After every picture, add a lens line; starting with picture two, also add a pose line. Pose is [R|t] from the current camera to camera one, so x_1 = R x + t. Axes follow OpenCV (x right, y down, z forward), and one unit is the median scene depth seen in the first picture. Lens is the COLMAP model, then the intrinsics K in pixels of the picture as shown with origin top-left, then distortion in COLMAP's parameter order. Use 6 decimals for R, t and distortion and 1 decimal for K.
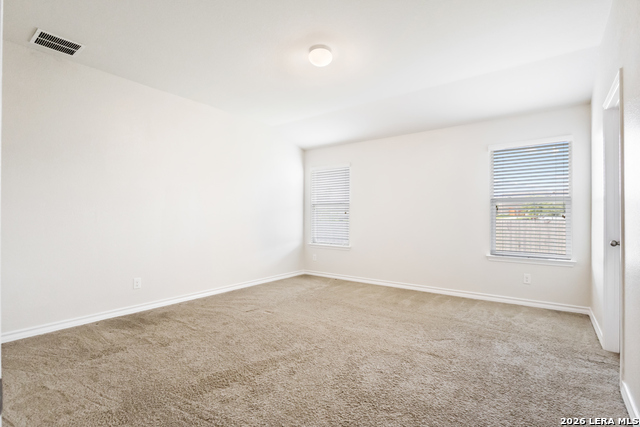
lens RADIAL K [[307.1, 0, 318.4], [0, 307.1, 216.0], [0, 0, 1]] dist [-0.006399, -0.000487]
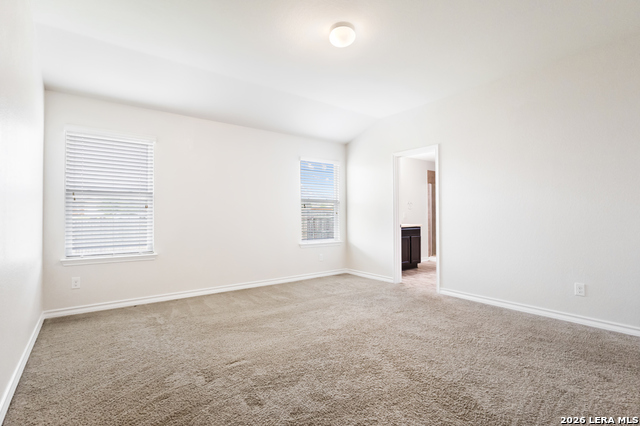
lens RADIAL K [[307.1, 0, 317.1], [0, 307.1, 212.4], [0, 0, 1]] dist [-0.006399, -0.000487]
pose [[0.273642, 0.013086, 0.961743, -0.650778], [-0.000188, 0.999908, -0.013552, 0.016405], [-0.961832, 0.003528, 0.273620, 0.604402]]
